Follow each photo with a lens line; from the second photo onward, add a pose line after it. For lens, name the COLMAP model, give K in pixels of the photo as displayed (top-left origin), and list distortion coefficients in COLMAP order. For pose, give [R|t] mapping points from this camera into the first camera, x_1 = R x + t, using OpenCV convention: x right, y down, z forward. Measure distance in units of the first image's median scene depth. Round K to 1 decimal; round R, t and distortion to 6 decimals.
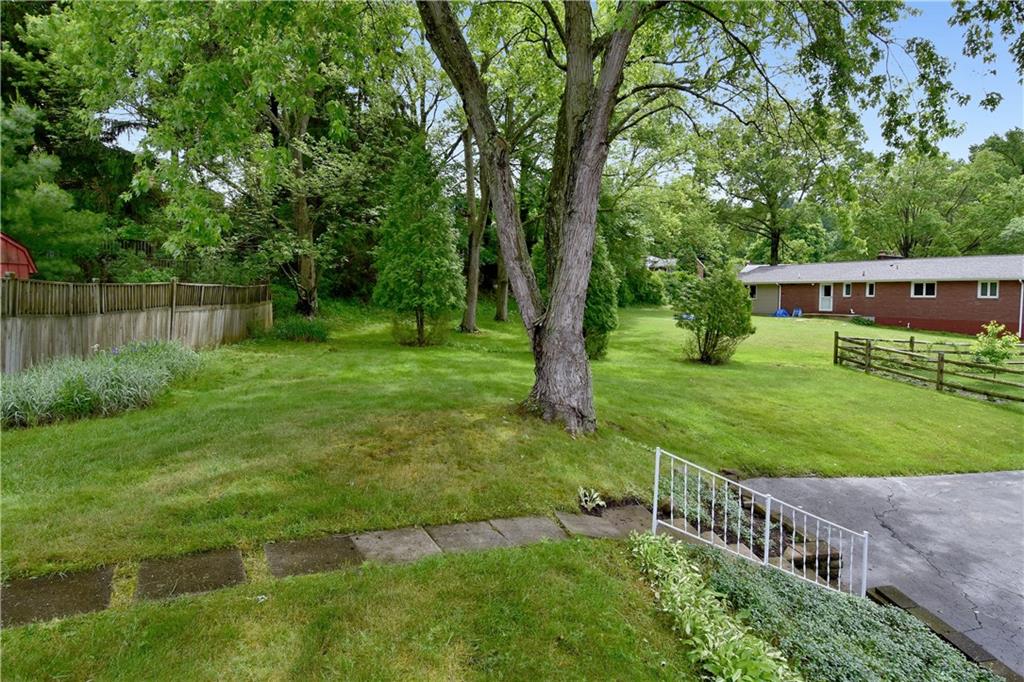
lens RADIAL K [[531.1, 0, 533.2], [0, 531.1, 342.0], [0, 0, 1]] dist [0.041458, -0.000762]
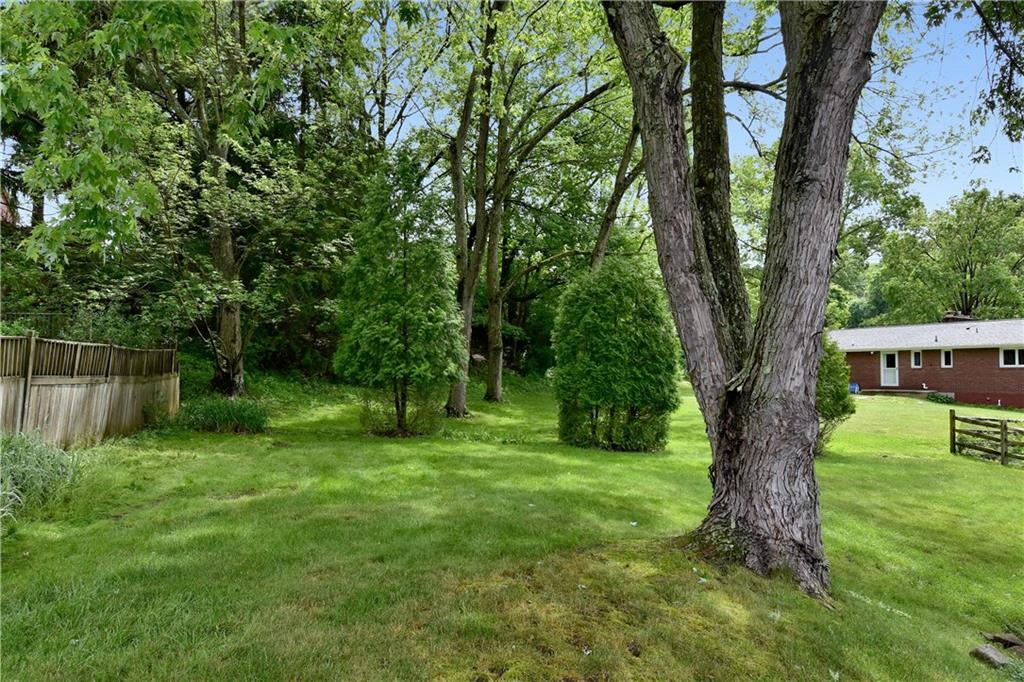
lens RADIAL K [[619.5, 0, 511.1], [0, 619.5, 379.9], [0, 0, 1]] dist [0.042748, -0.023554]
pose [[0.997320, -0.008446, 0.072667, -0.132030], [0.014483, 0.996448, -0.082958, 0.003562], [-0.071708, 0.083788, 0.993900, 0.193165]]
